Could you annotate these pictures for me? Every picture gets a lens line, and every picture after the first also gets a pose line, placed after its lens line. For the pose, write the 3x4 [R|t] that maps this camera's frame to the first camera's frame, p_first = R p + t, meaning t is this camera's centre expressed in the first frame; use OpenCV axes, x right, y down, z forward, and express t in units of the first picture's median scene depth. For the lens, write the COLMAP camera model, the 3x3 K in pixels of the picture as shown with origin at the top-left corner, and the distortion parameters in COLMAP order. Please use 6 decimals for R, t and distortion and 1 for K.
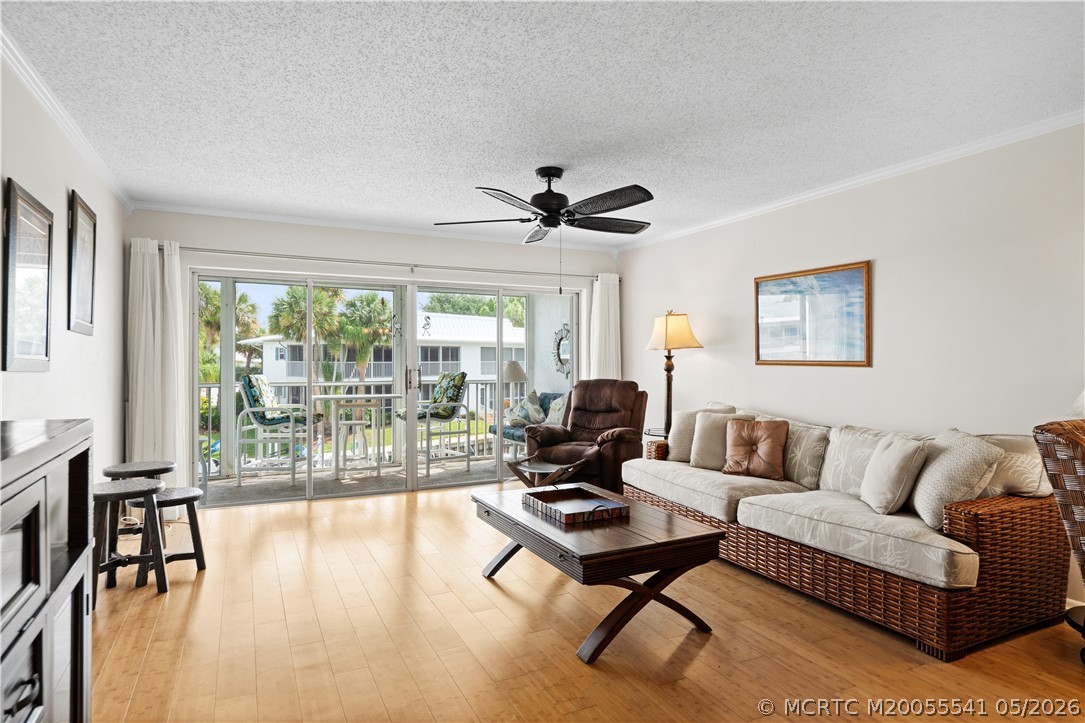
lens RADIAL K [[617.4, 0, 542.5], [0, 617.4, 361.5], [0, 0, 1]] dist [0.002271, 0.001095]
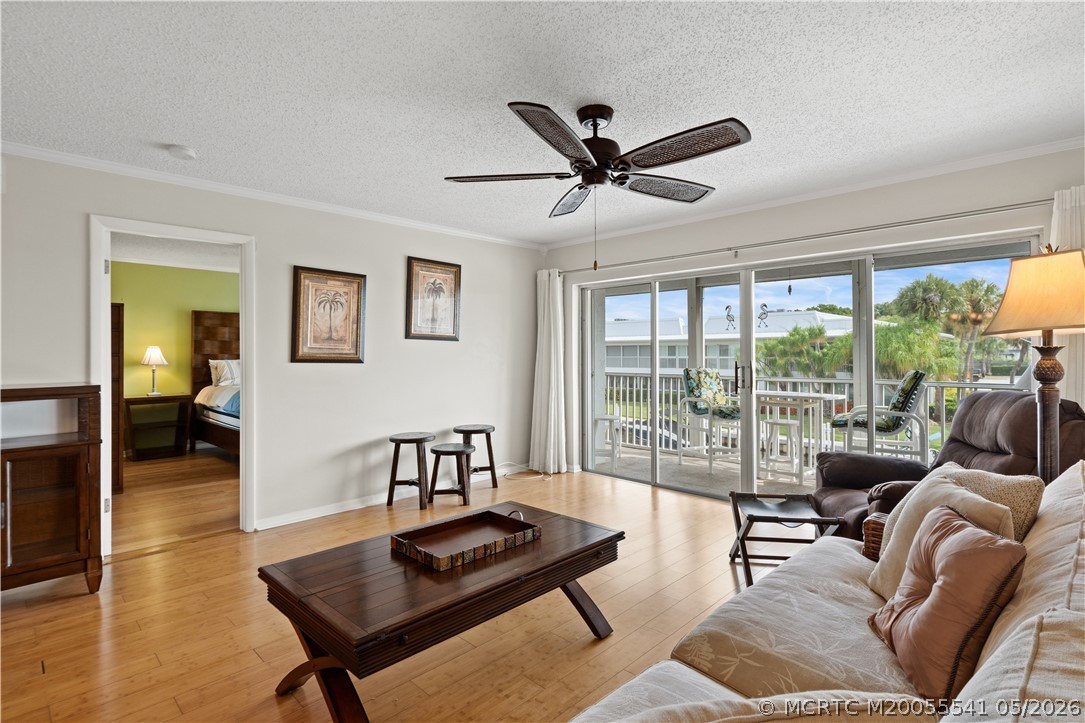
lens RADIAL K [[531.3, 0, 547.2], [0, 531.3, 347.6], [0, 0, 1]] dist [0.004439, 0.000642]
pose [[0.337923, -0.013354, -0.941079, 0.392986], [0.001096, 0.999904, -0.013795, -0.003275], [0.941173, 0.003631, 0.337905, 0.461920]]
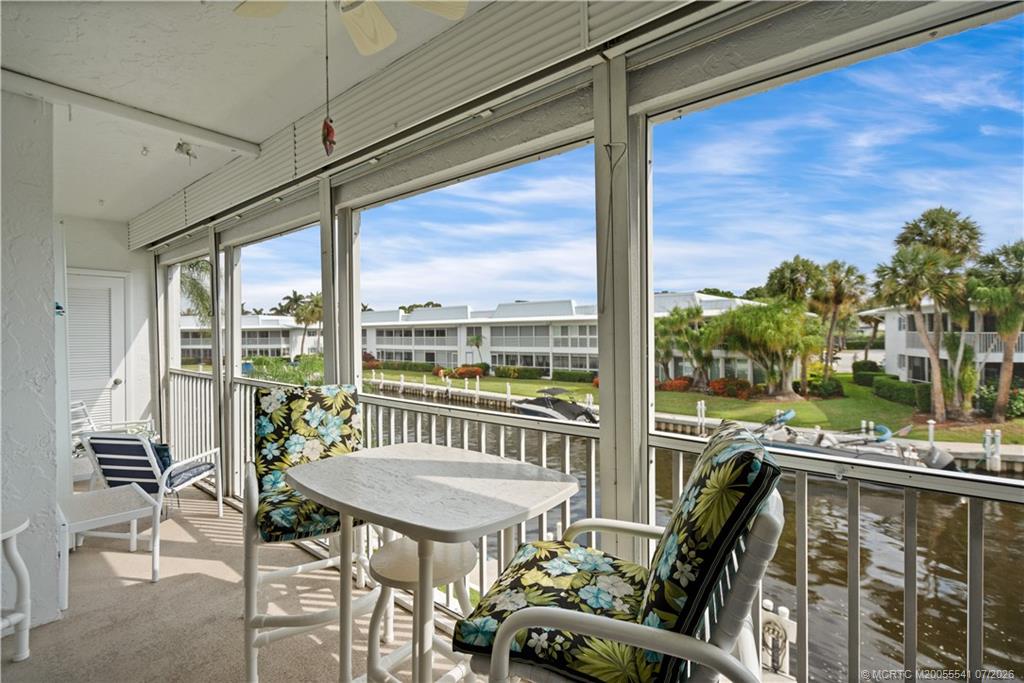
lens RADIAL K [[474.1, 0, 513.2], [0, 474.1, 335.7], [0, 0, 1]] dist [-0.002118, 0.000007]
pose [[0.415496, -0.000678, -0.909595, -0.048426], [0.009914, 0.999944, 0.003784, -0.020952], [0.909541, -0.010590, 0.415479, 1.101387]]
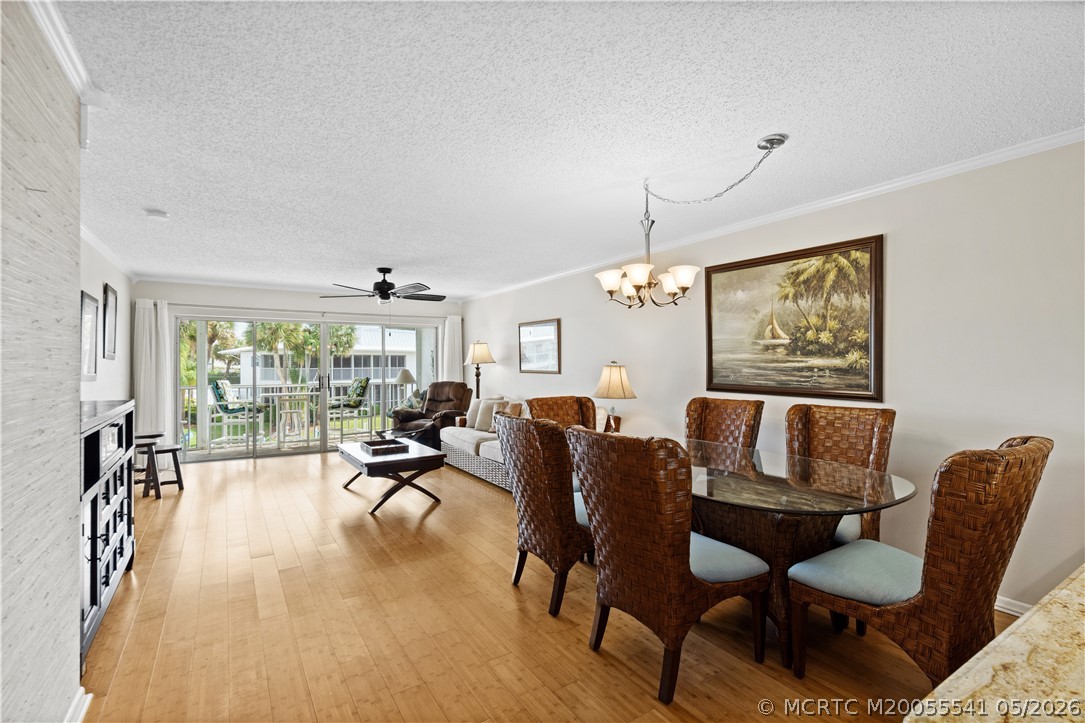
lens RADIAL K [[494.8, 0, 543.0], [0, 494.8, 364.3], [0, 0, 1]] dist [-0.001930, -0.000375]
pose [[0.992779, -0.004083, 0.119890, 0.193592], [0.004496, 0.999985, -0.003170, -0.011628], [-0.119875, 0.003686, 0.992782, -0.333470]]
